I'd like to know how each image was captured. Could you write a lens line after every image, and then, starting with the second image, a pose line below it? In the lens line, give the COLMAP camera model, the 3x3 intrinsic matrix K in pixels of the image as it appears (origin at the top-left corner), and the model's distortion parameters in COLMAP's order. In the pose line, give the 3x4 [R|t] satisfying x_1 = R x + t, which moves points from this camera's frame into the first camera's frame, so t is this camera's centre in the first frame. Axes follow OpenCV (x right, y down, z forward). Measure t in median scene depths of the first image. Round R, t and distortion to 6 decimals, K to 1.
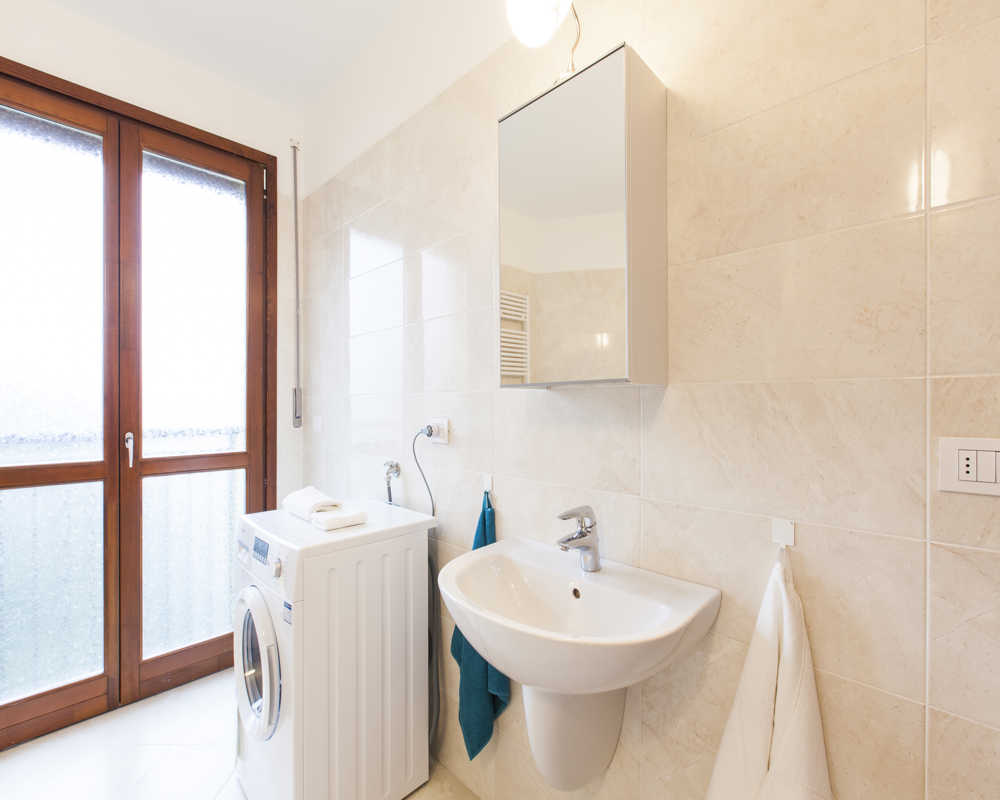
lens RADIAL K [[441.8, 0, 501.7], [0, 441.8, 395.9], [0, 0, 1]] dist [0.021209, 0.000209]
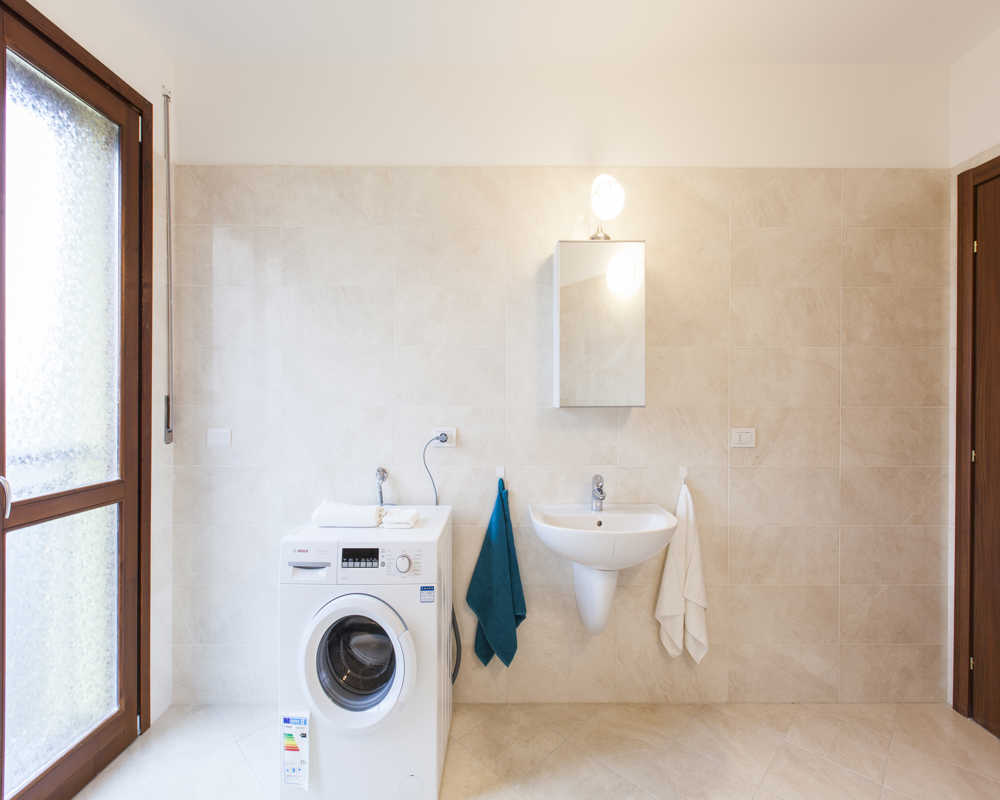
lens RADIAL K [[464.3, 0, 502.0], [0, 464.3, 387.0], [0, 0, 1]] dist [0.017134, 0.000041]
pose [[0.729912, 0.012746, 0.683422, -0.828386], [-0.015085, 0.999883, -0.002536, -0.054656], [-0.683375, -0.008458, 0.730019, -0.054262]]
